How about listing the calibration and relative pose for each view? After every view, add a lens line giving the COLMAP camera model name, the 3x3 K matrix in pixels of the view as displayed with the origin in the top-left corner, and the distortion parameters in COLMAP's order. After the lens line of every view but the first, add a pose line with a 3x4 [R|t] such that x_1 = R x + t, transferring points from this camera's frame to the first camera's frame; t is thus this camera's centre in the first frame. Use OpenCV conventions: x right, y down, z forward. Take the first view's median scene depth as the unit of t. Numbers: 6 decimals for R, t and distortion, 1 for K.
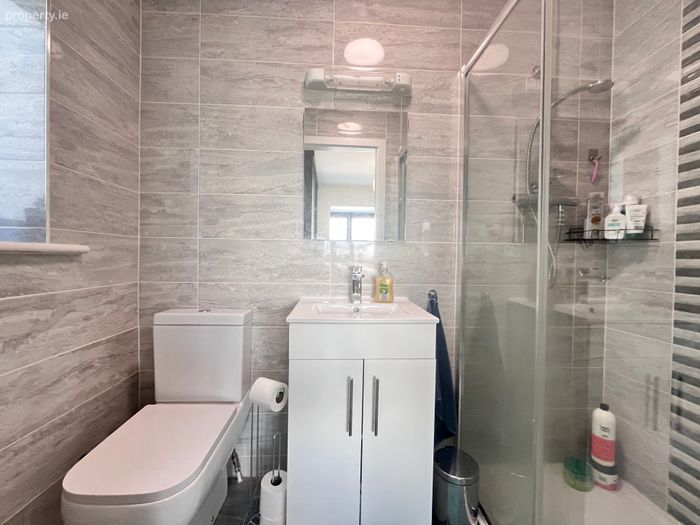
lens RADIAL K [[283.2, 0, 350.3], [0, 283.2, 261.8], [0, 0, 1]] dist [-0.004228, -0.000086]
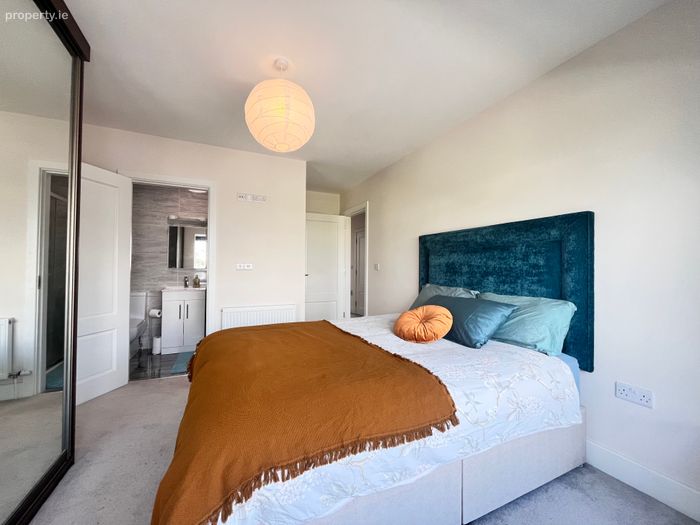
lens RADIAL K [[283.2, 0, 346.4], [0, 283.2, 264.3], [0, 0, 1]] dist [-0.004228, -0.000086]
pose [[0.930767, -0.001794, 0.365607, 0.532857], [0.010156, 0.999729, -0.020950, -0.039594], [-0.365471, 0.023213, 0.930533, -2.633832]]
